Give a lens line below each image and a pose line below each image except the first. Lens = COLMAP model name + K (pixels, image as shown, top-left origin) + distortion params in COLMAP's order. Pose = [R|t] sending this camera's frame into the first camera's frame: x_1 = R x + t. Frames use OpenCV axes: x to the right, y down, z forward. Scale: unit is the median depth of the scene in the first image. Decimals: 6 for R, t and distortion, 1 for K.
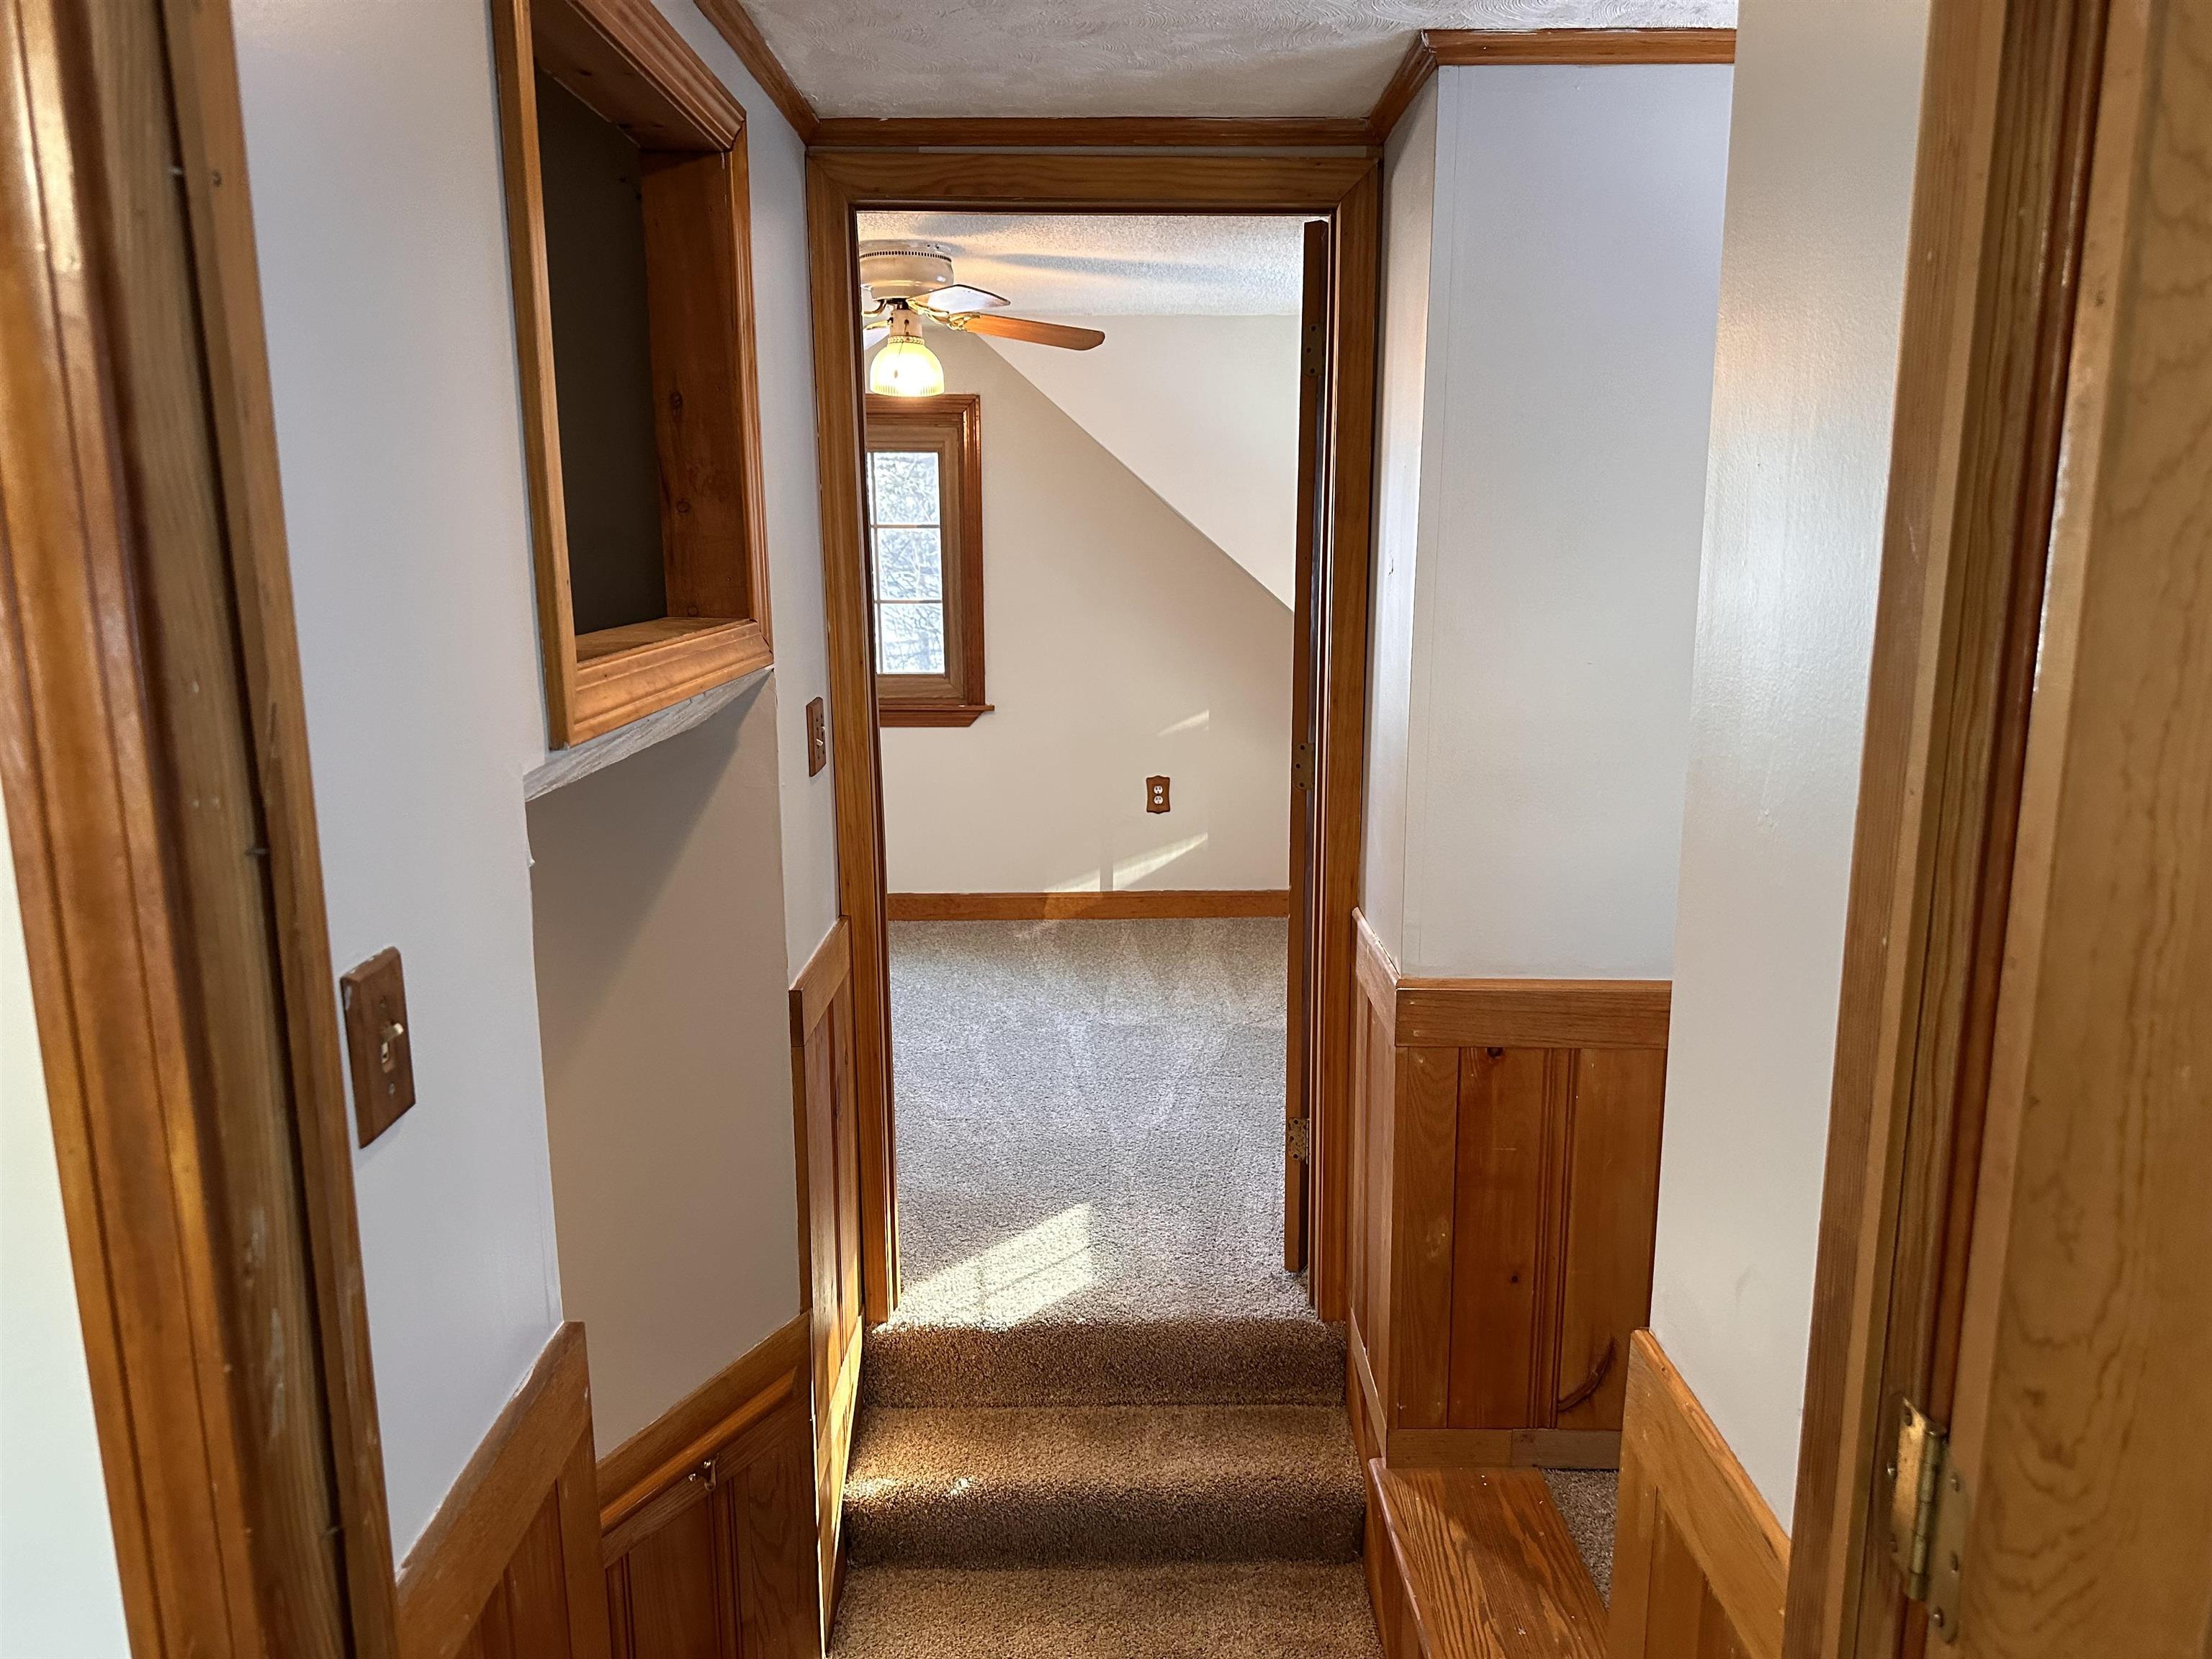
lens RADIAL K [[1565.3, 0, 1108.1], [0, 1565.3, 831.2], [0, 0, 1]] dist [0.004784, -0.001958]
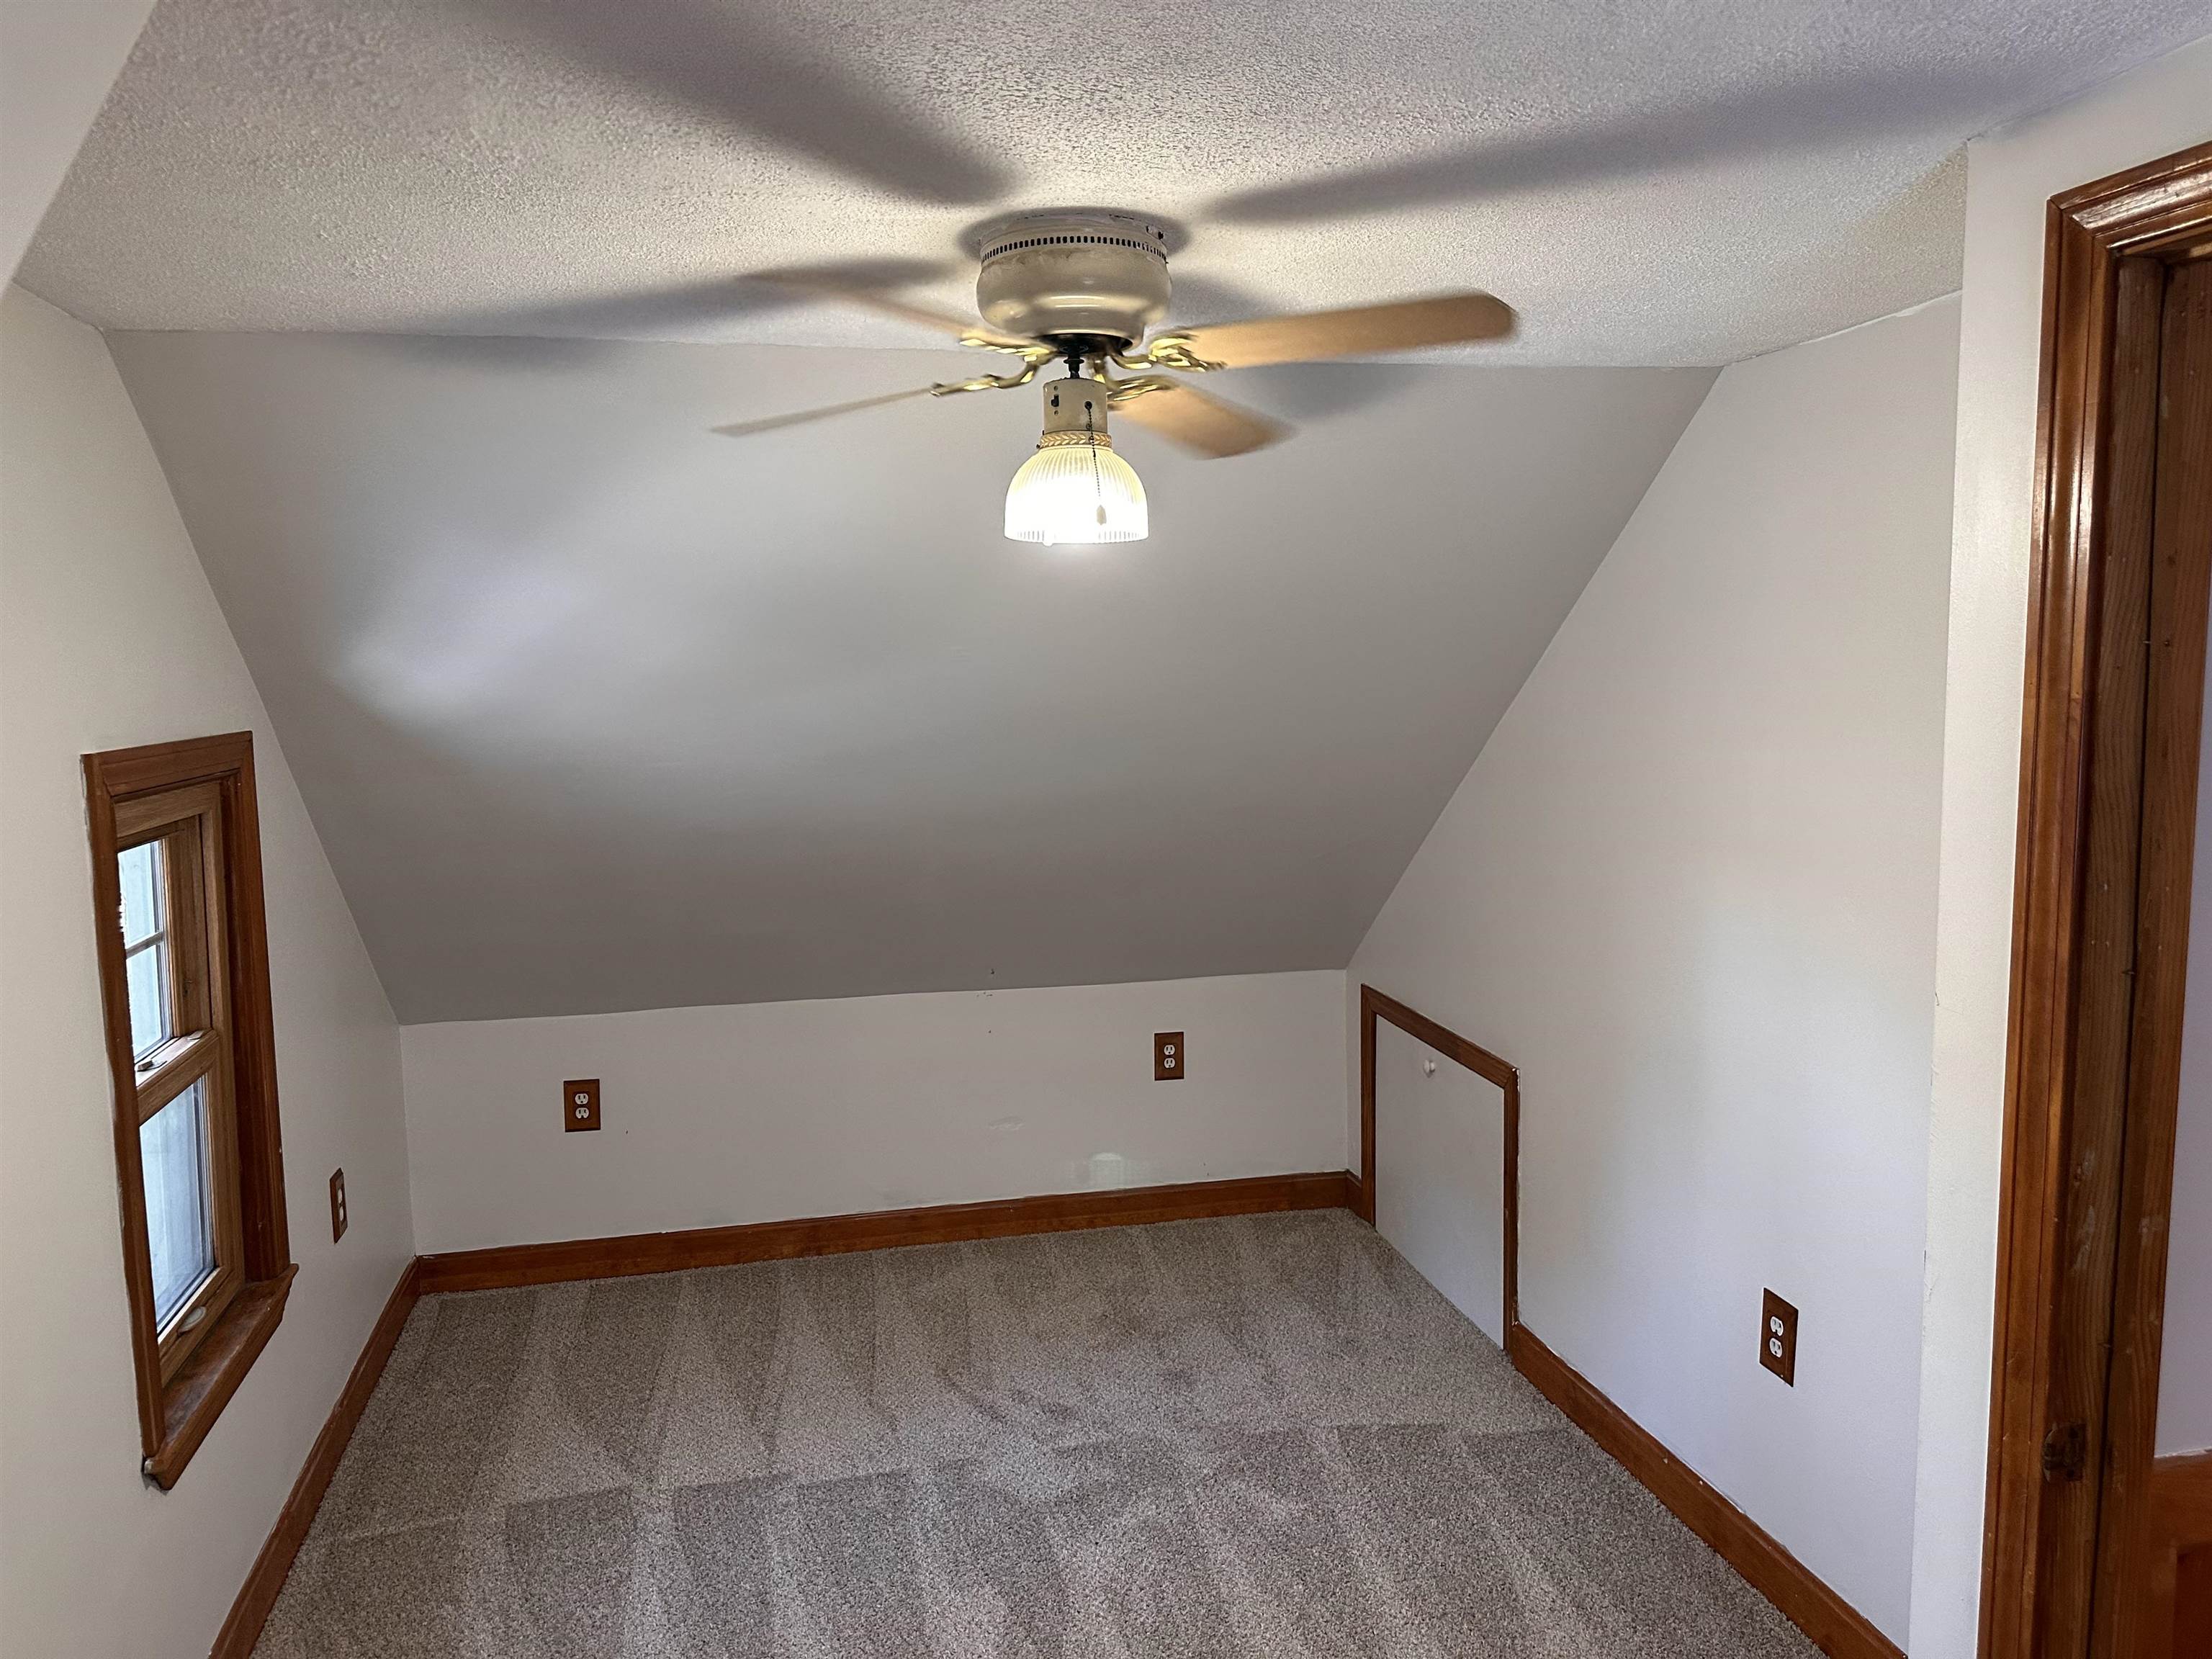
lens RADIAL K [[1565.3, 0, 1103.8], [0, 1565.3, 827.4], [0, 0, 1]] dist [0.004784, -0.001958]
pose [[0.220606, 0.105221, -0.969671, 1.087309], [-0.176666, 0.982031, 0.066369, -0.071206], [0.959230, 0.156666, 0.235231, -0.738380]]
